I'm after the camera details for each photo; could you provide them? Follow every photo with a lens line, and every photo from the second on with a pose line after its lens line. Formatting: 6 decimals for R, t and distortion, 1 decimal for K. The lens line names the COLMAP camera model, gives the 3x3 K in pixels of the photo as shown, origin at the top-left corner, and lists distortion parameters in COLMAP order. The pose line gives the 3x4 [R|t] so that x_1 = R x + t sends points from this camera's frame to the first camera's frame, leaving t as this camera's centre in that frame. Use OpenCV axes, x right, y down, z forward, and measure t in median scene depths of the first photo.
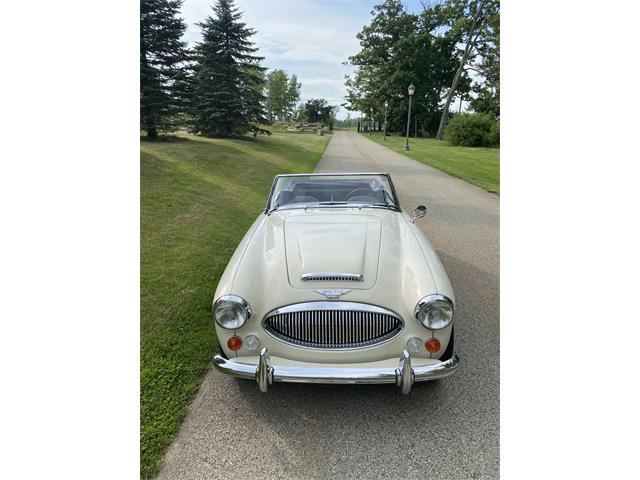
lens RADIAL K [[368.1, 0, 317.1], [0, 368.1, 238.3], [0, 0, 1]] dist [0.000376, 0.005696]
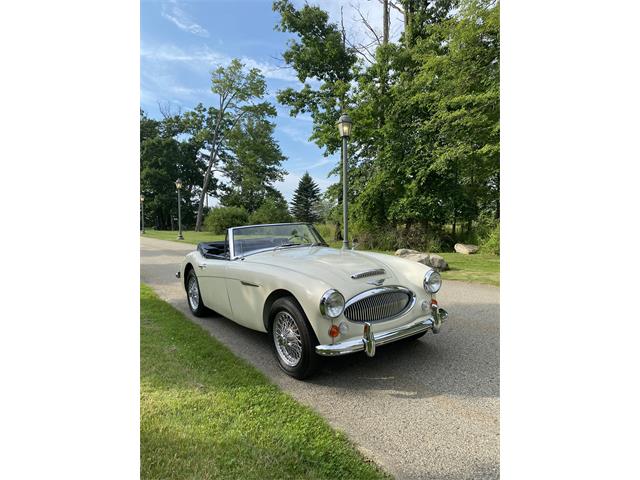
lens RADIAL K [[368.1, 0, 317.6], [0, 368.1, 239.2], [0, 0, 1]] dist [0.000376, 0.005696]
pose [[0.785630, -0.056264, 0.616133, -0.152082], [0.207117, 0.962315, -0.176217, 0.028818], [-0.582999, 0.266053, 0.767677, -0.000952]]
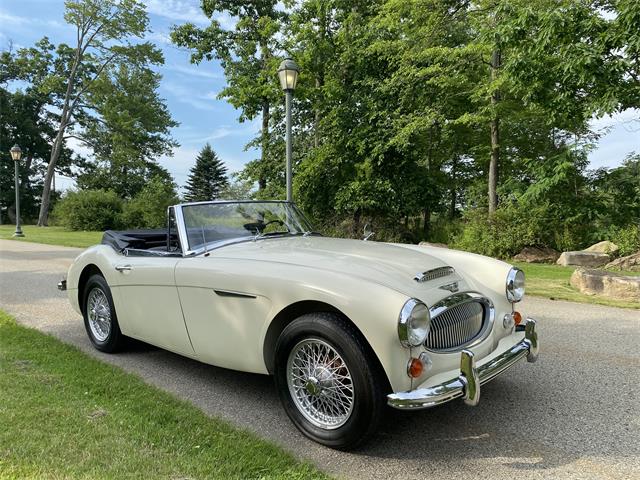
lens RADIAL K [[490.9, 0, 315.7], [0, 490.9, 240.3], [0, 0, 1]] dist [0.000065, 0.006130]
pose [[0.643947, -0.056267, 0.762998, -0.164644], [0.236670, 0.963025, -0.128724, 0.017390], [-0.727543, 0.263471, 0.633454, 0.066845]]
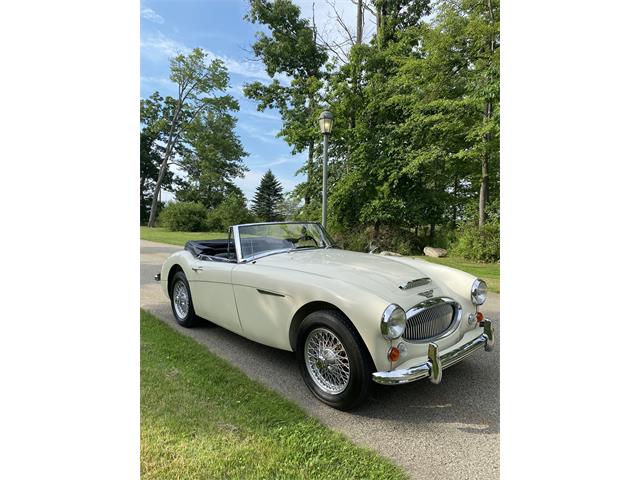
lens RADIAL K [[368.1, 0, 318.2], [0, 368.1, 238.9], [0, 0, 1]] dist [0.000376, 0.005696]
pose [[0.705893, -0.036768, 0.707363, -0.163421], [0.202163, 0.967571, -0.151449, 0.012769], [-0.678855, 0.249909, 0.690435, 0.052274]]
